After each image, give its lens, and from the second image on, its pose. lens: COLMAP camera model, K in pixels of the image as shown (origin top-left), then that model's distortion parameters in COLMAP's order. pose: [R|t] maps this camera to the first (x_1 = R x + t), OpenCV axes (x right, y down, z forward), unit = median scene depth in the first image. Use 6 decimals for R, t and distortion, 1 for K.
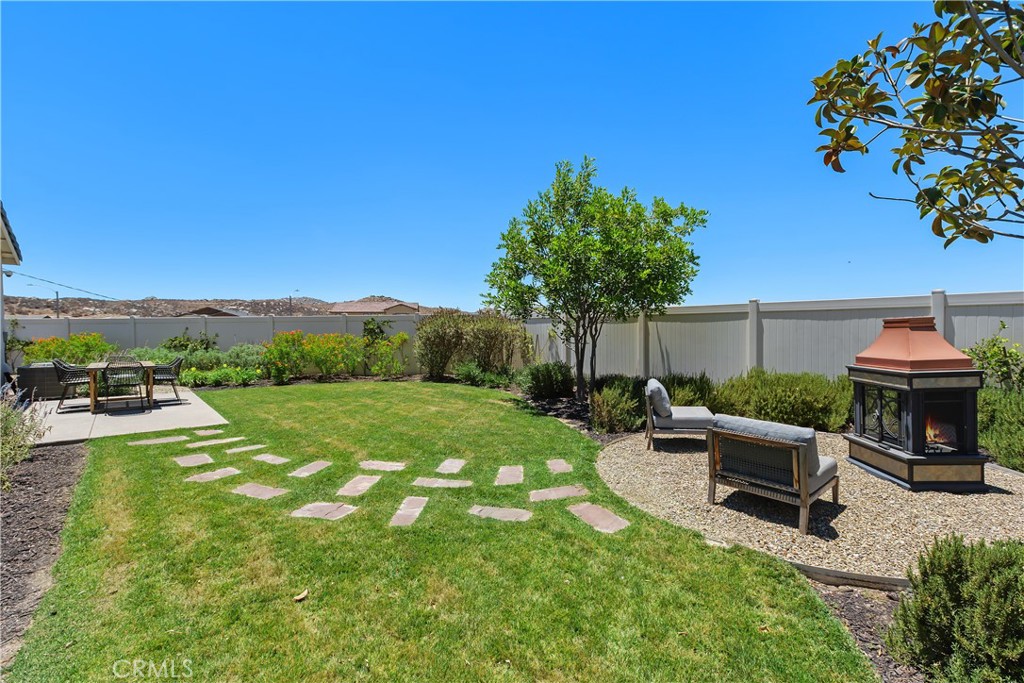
lens RADIAL K [[468.4, 0, 506.4], [0, 468.4, 337.6], [0, 0, 1]] dist [-0.003529, -0.000532]
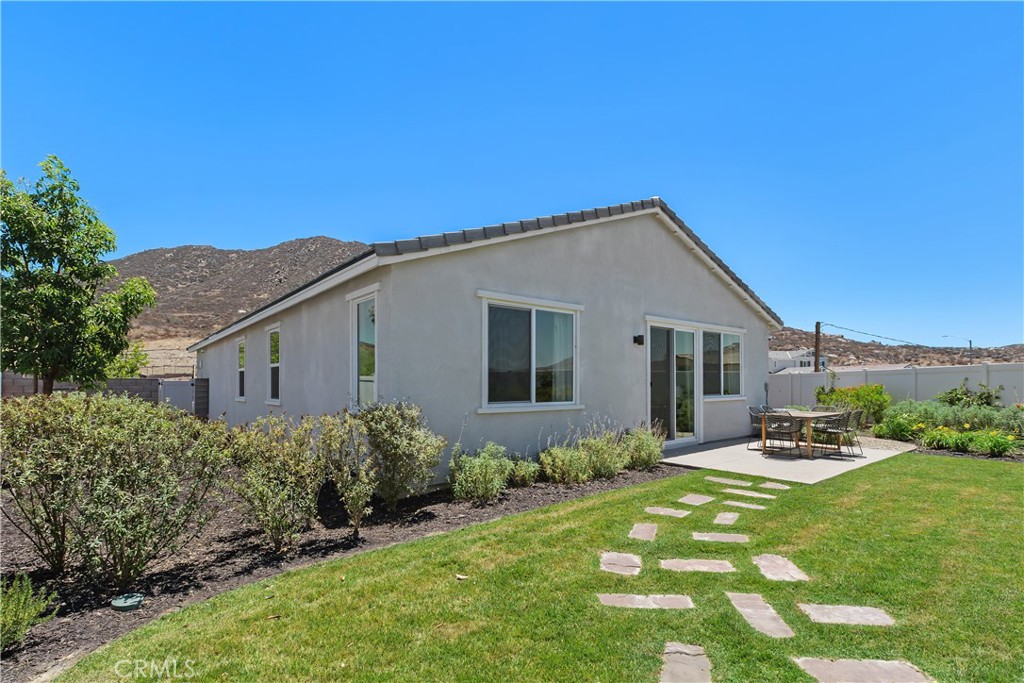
lens RADIAL K [[468.4, 0, 506.1], [0, 468.4, 384.7], [0, 0, 1]] dist [-0.003529, -0.000532]
pose [[-0.022519, 0.003820, -0.999739, 0.537980], [-0.008999, 0.999951, 0.004024, -0.018544], [0.999706, 0.009087, -0.022484, 0.642505]]
